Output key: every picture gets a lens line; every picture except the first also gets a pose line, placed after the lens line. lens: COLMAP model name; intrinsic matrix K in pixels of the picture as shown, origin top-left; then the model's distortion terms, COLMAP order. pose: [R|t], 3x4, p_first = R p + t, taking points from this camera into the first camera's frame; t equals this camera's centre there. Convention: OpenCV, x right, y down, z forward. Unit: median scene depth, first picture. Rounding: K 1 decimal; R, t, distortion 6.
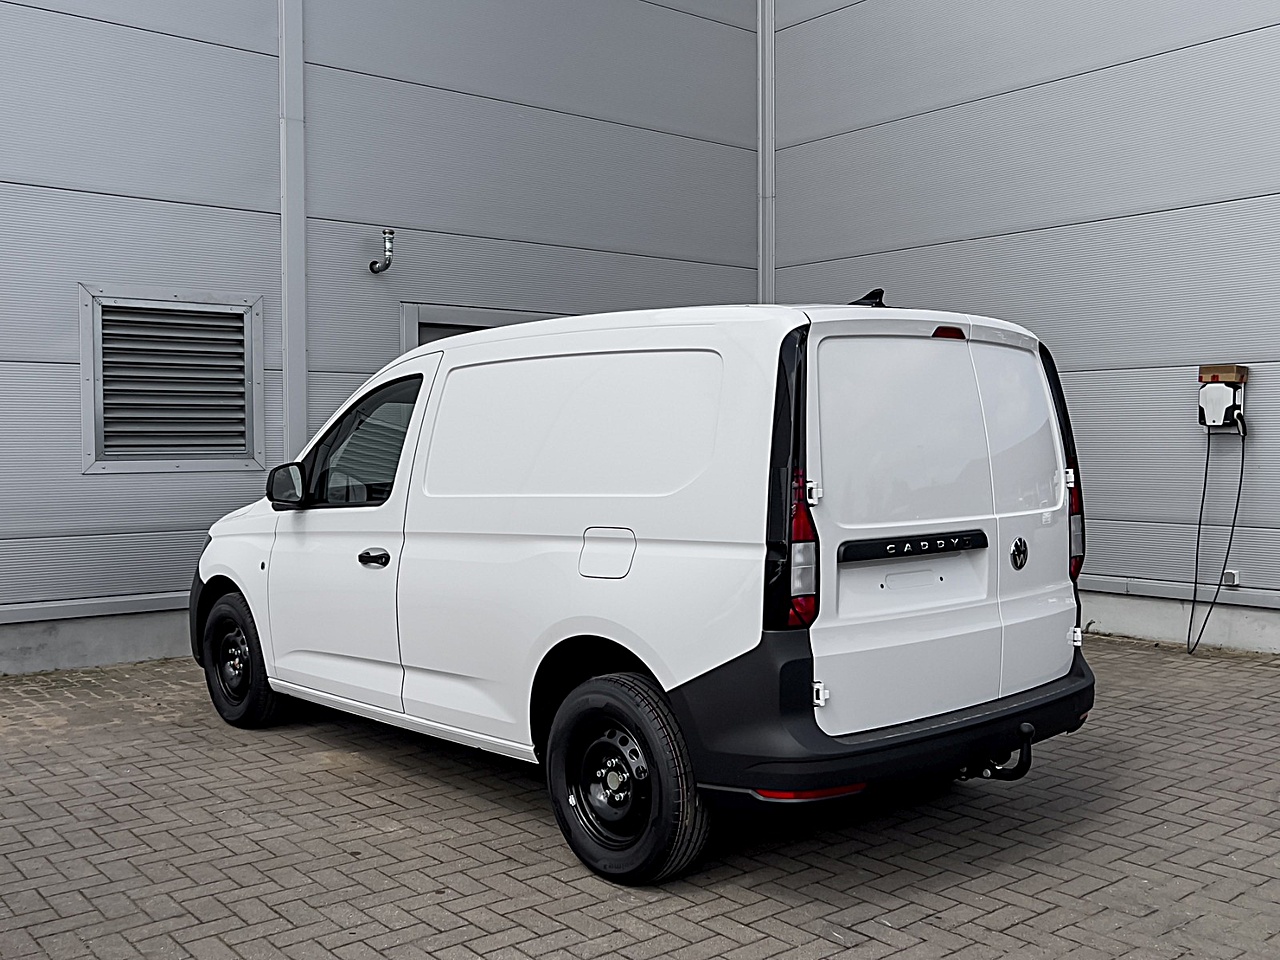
lens RADIAL K [[1255.6, 0, 627.4], [0, 1255.6, 479.7], [0, 0, 1]] dist [-0.014222, 0.019646]
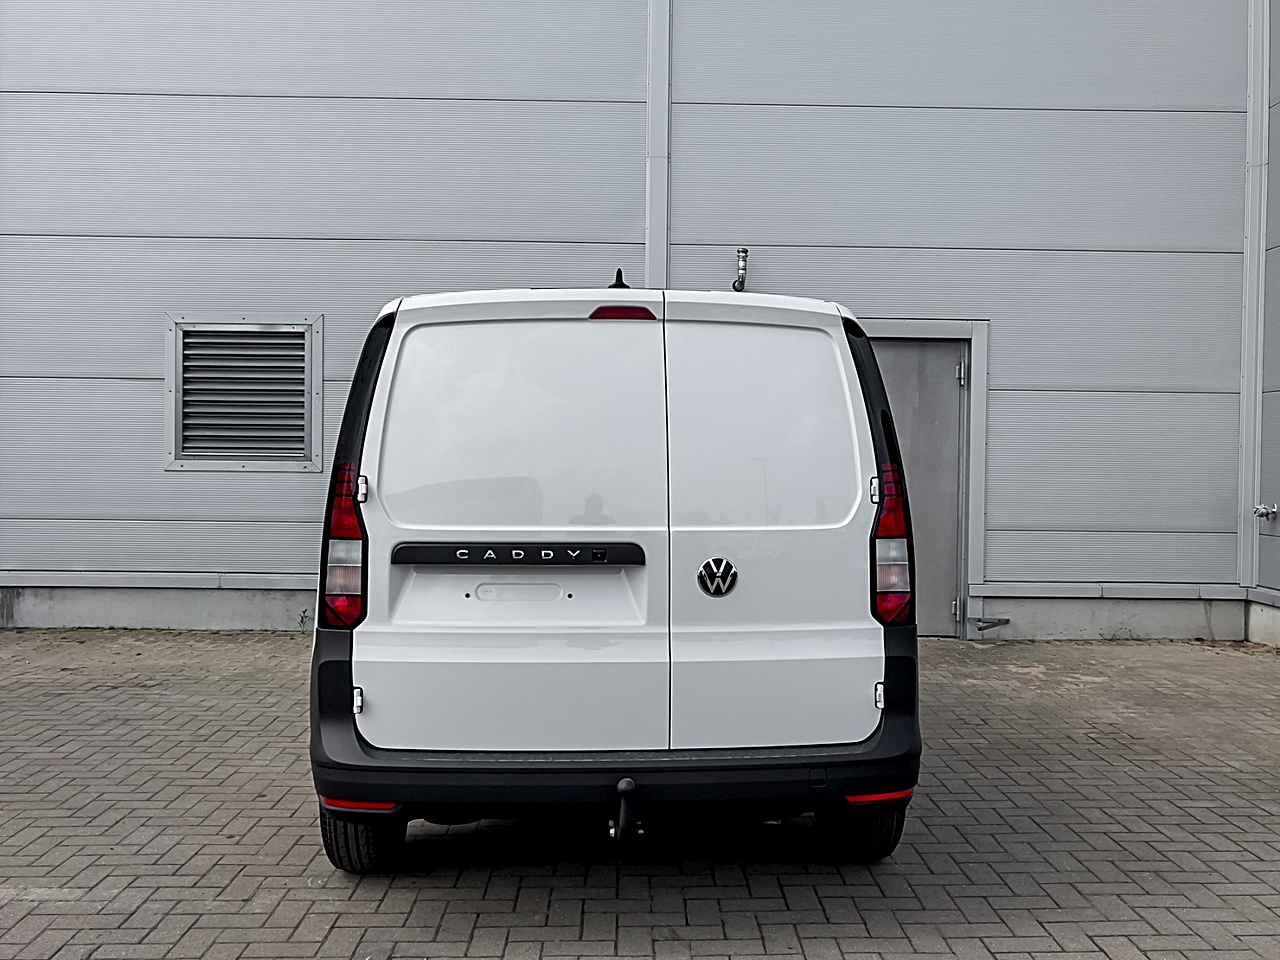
lens RADIAL K [[1192.1, 0, 649.6], [0, 1192.1, 475.8], [0, 0, 1]] dist [-0.004950, 0.015807]
pose [[0.788156, 0.022580, -0.615061, 0.633429], [-0.034139, 0.999392, -0.007057, -0.000266], [0.614528, 0.026559, 0.788448, 0.301295]]
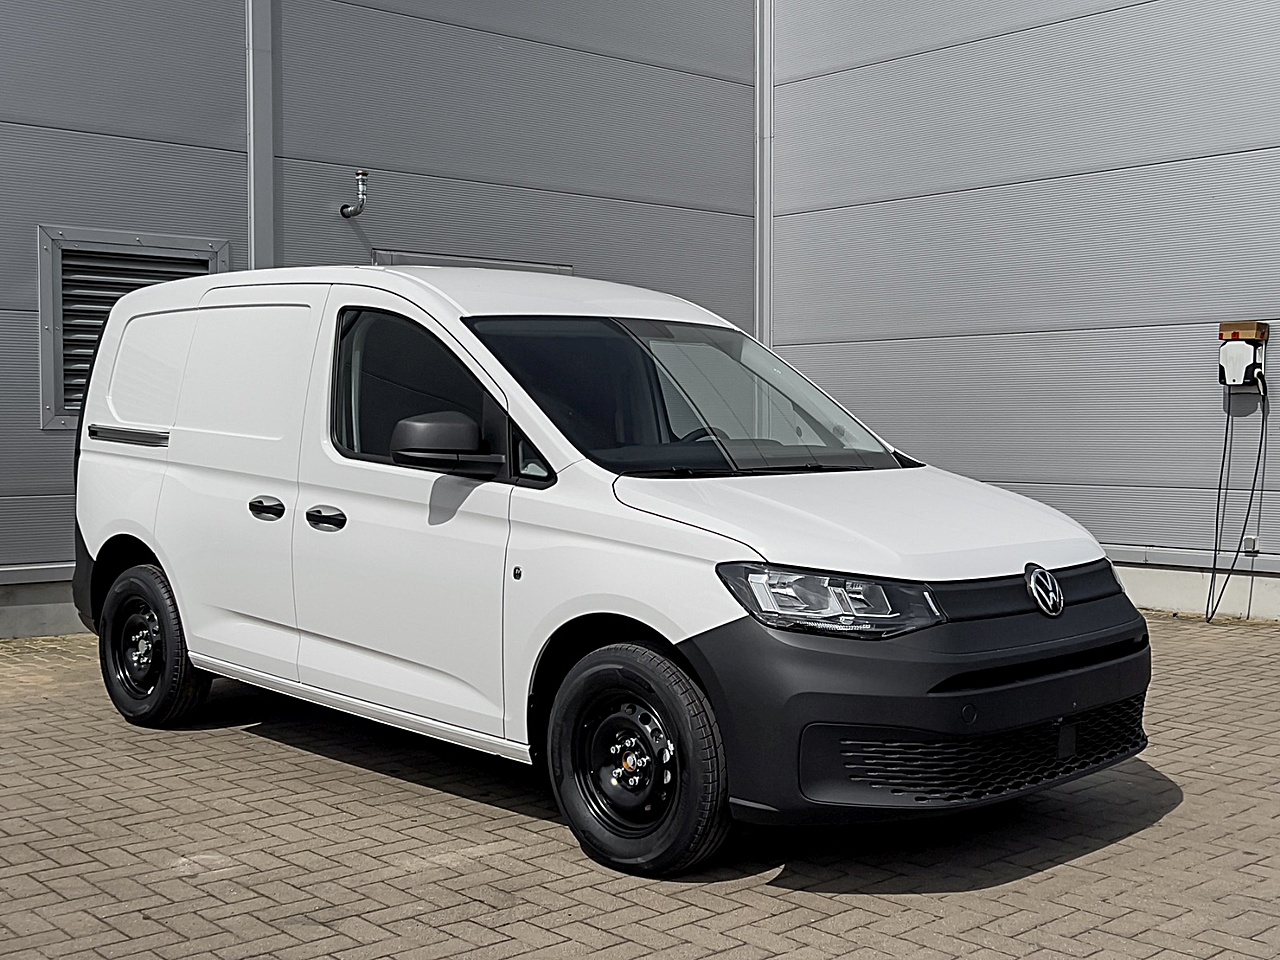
lens RADIAL K [[1553.5, 0, 640.0], [0, 1553.5, 480.0], [0, 0, 1]] dist [0.003725, 0.002835]
pose [[0.999085, 0.002455, 0.042704, -0.058315], [-0.002641, 0.999987, 0.004278, 0.041071], [-0.042693, -0.004386, 0.999079, -0.270960]]
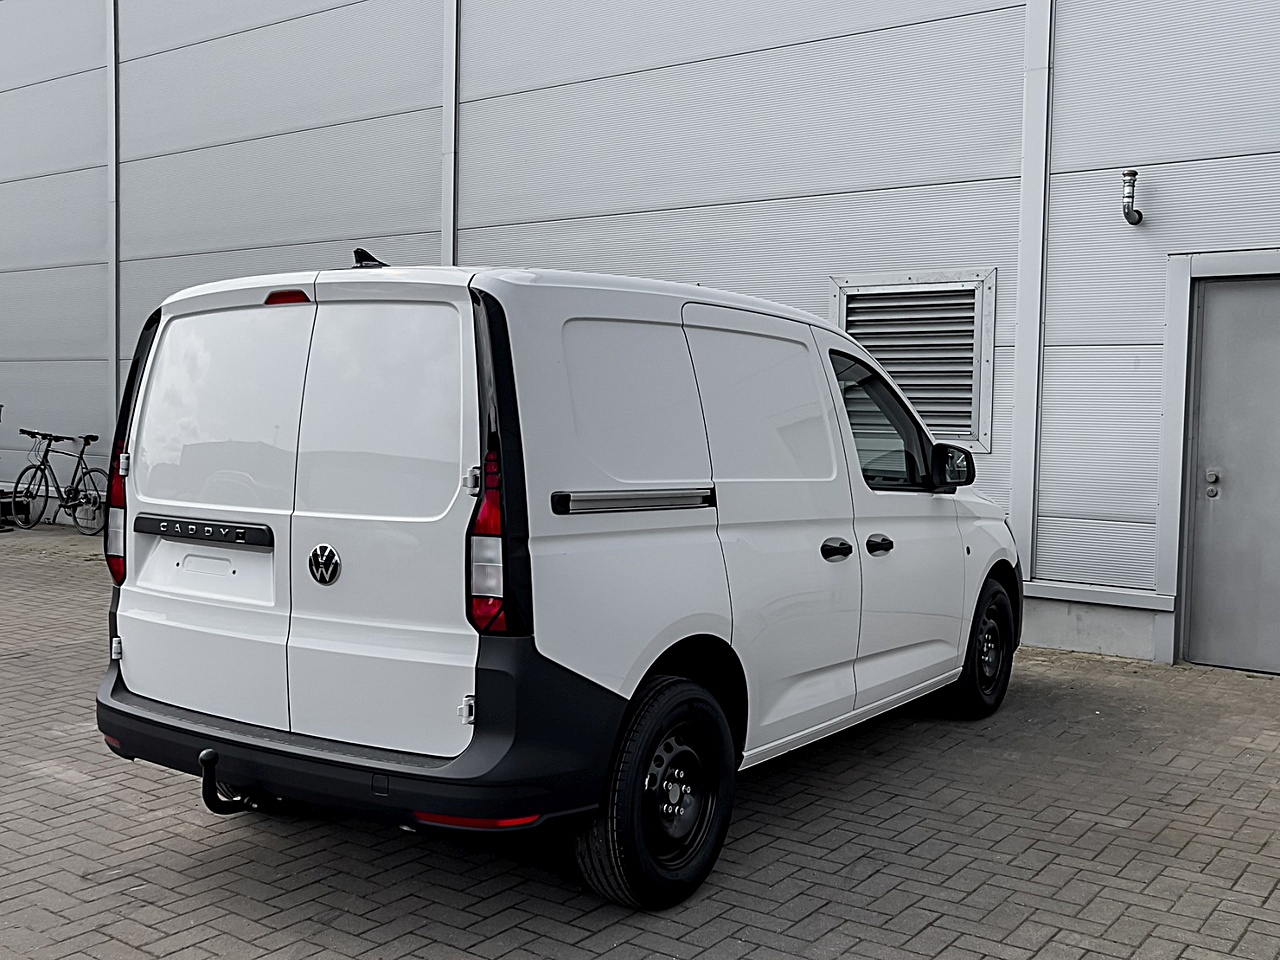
lens RADIAL K [[1288.9, 0, 640.0], [0, 1288.9, 480.0], [0, 0, 1]] dist [-0.010081, 0.010274]
pose [[0.260014, 0.061529, -0.963643, 0.967931], [-0.049285, 0.997513, 0.050393, -0.038959], [0.964346, 0.034390, 0.262400, 0.820705]]
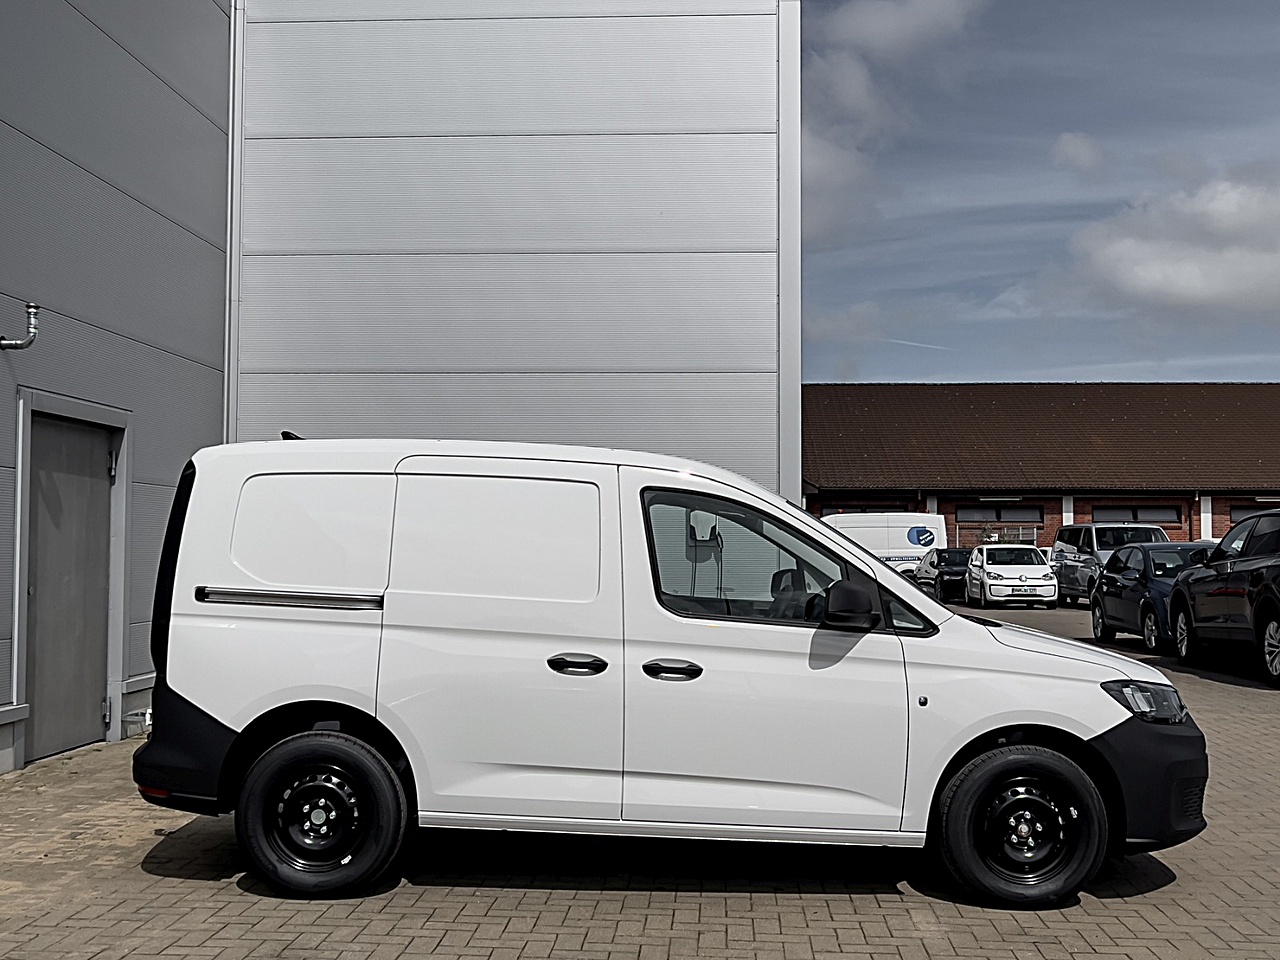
lens RADIAL K [[1427.1, 0, 651.1], [0, 1427.1, 473.8], [0, 0, 1]] dist [0.018690, -0.050667]
pose [[0.674881, 0.046905, 0.736434, -1.088125], [0.016128, 0.996802, -0.078269, 0.005392], [-0.737750, 0.064699, 0.671966, 0.043252]]
